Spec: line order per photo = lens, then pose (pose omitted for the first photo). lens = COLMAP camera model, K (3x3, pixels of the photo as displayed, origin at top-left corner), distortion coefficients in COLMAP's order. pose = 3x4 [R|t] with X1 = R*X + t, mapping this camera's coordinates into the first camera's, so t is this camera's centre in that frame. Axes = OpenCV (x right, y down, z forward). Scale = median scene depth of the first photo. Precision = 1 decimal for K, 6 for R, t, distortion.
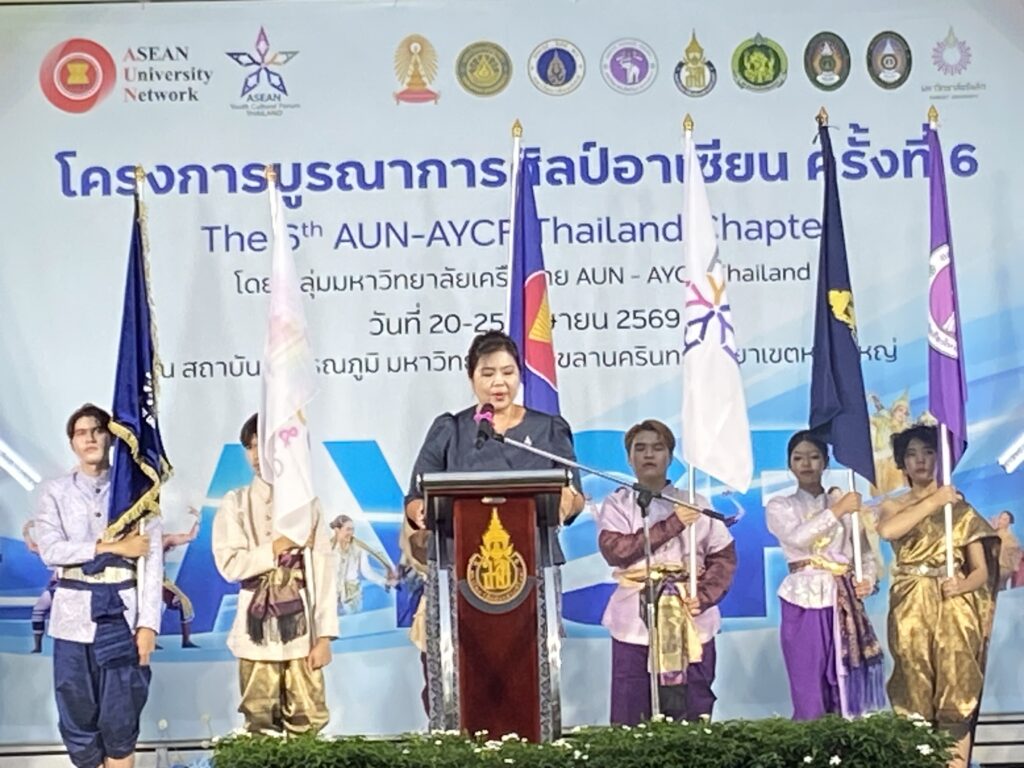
lens RADIAL K [[4031.3, 0, 557.9], [0, 4031.3, 355.8], [0, 0, 1]] dist [0.101242, 0.000000]
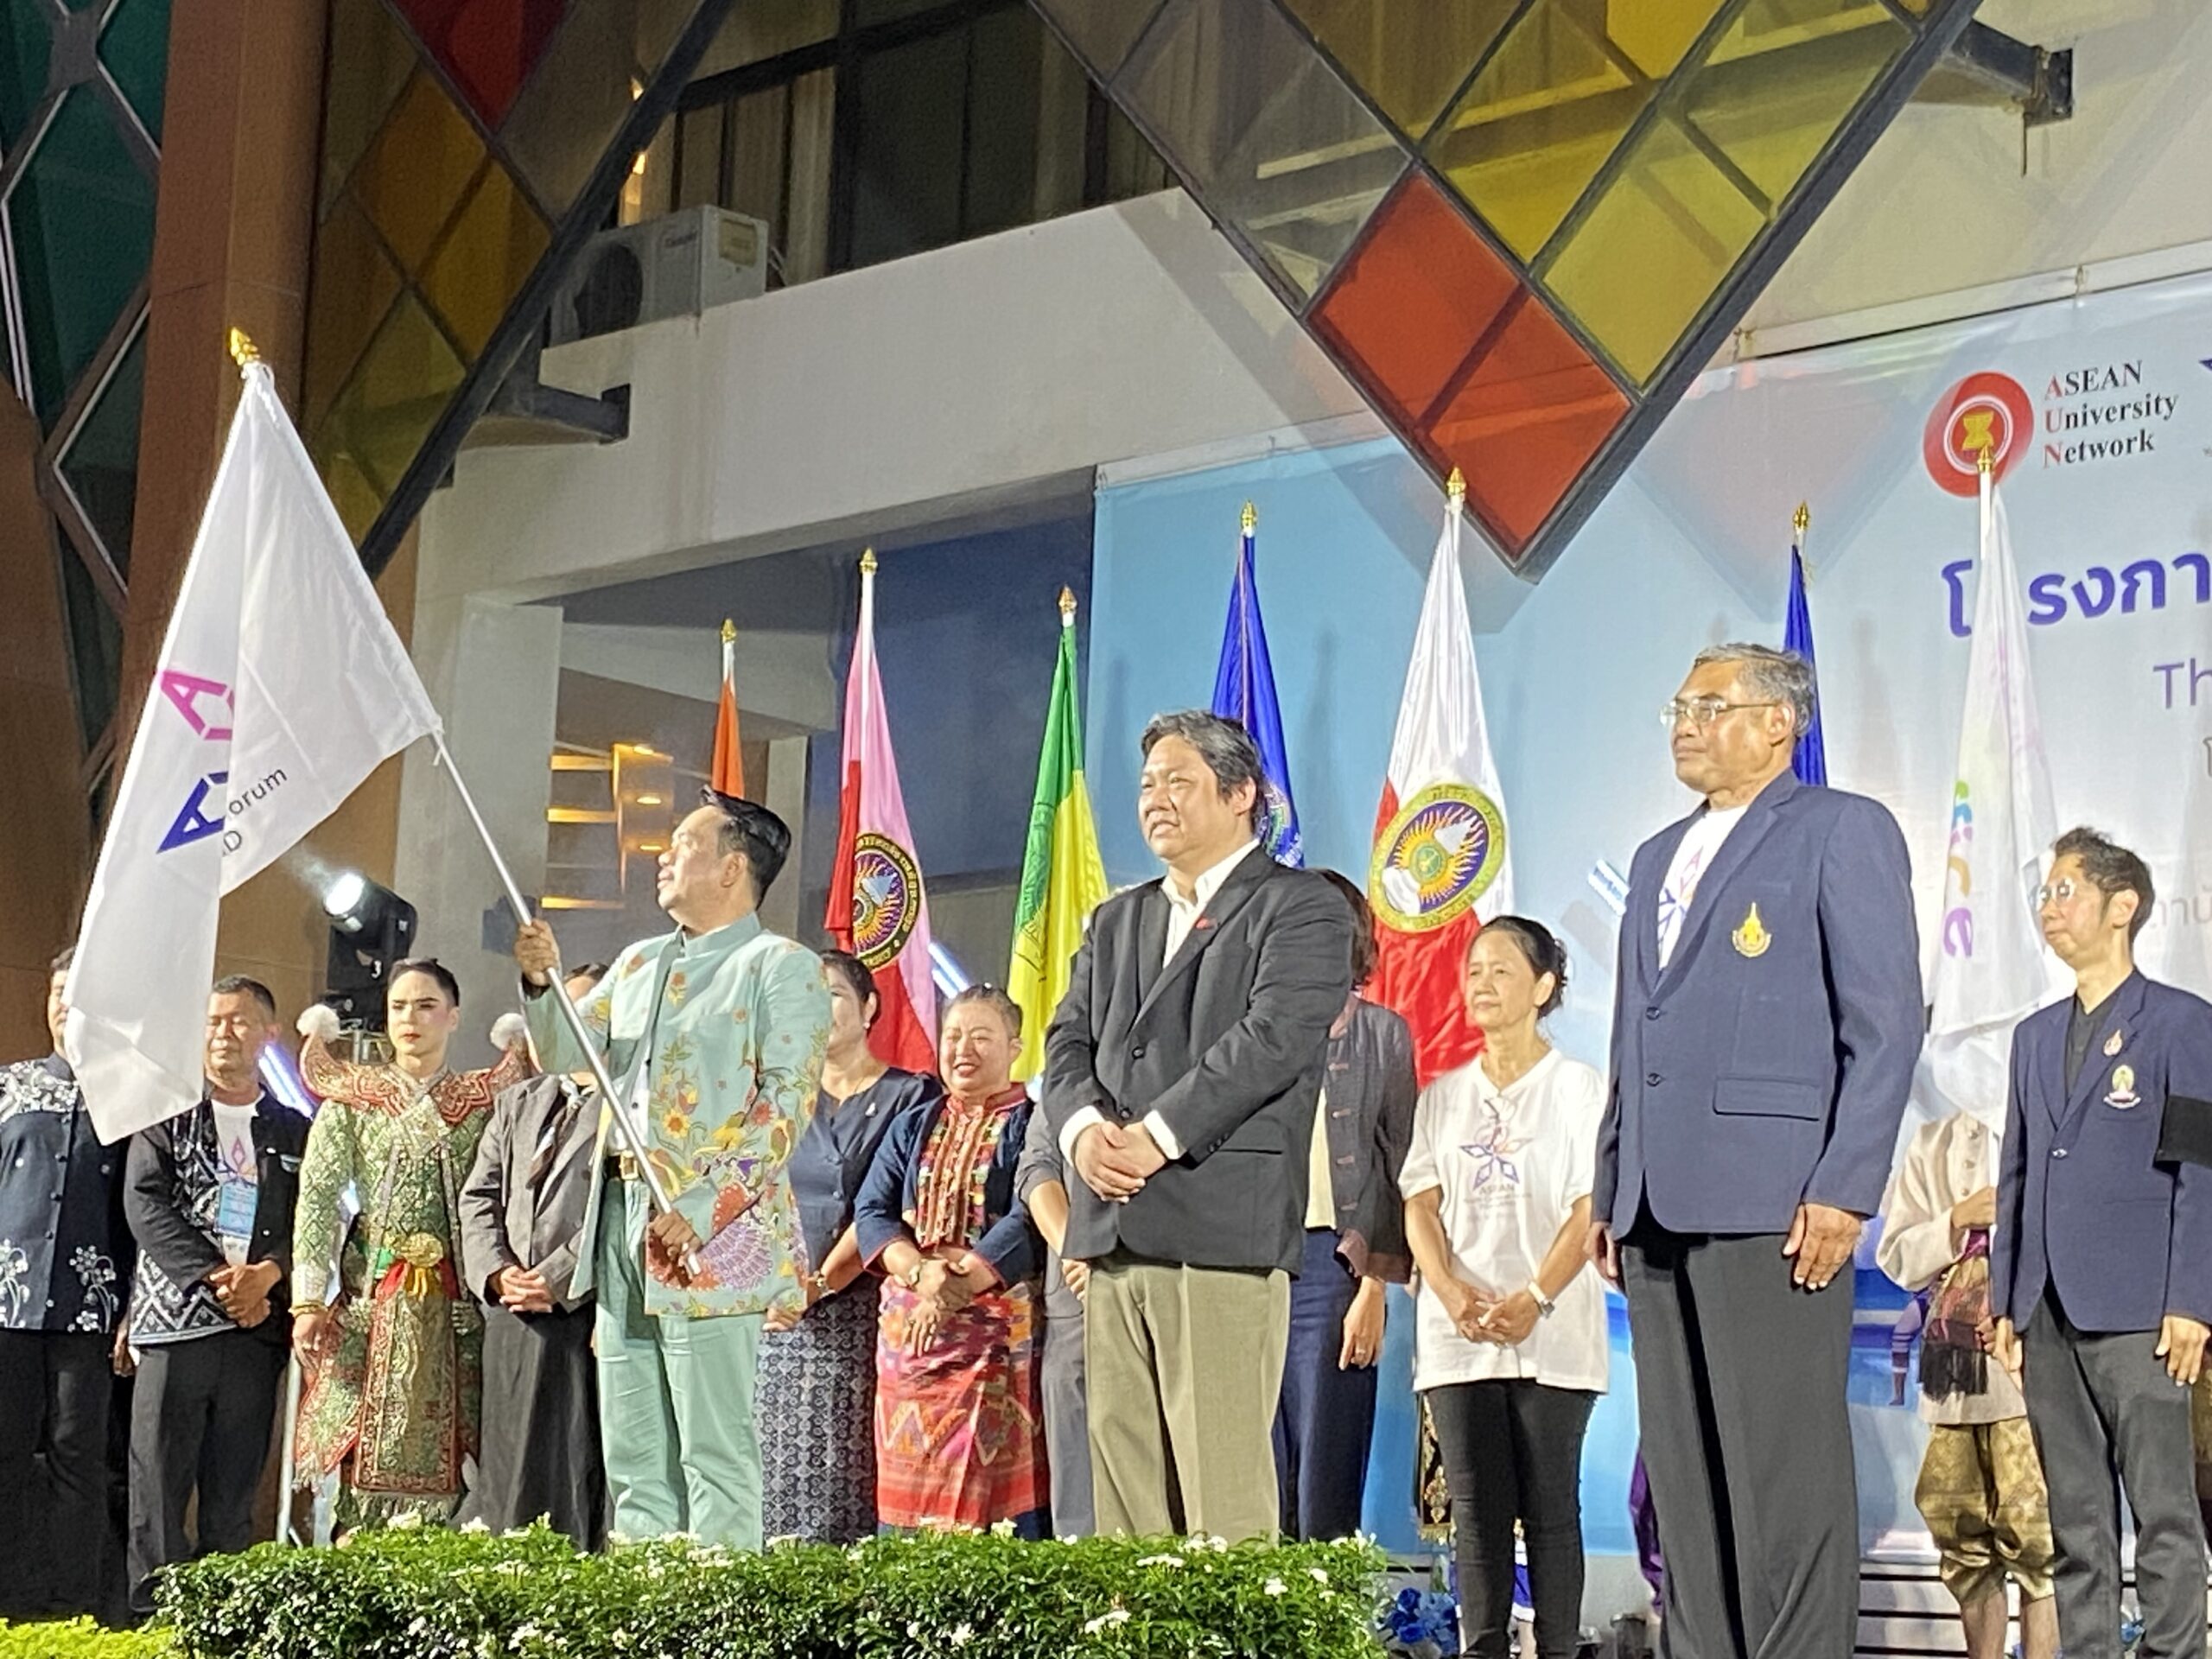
lens RADIAL K [[4777.6, 0, 1072.8], [0, 4777.6, 755.3], [0, 0, 1]] dist [0.130468, 0.000000]
pose [[0.667078, -0.079242, -0.740762, 0.313993], [0.030064, 0.996380, -0.079512, 0.030298], [0.744381, 0.030771, 0.667045, 0.429304]]
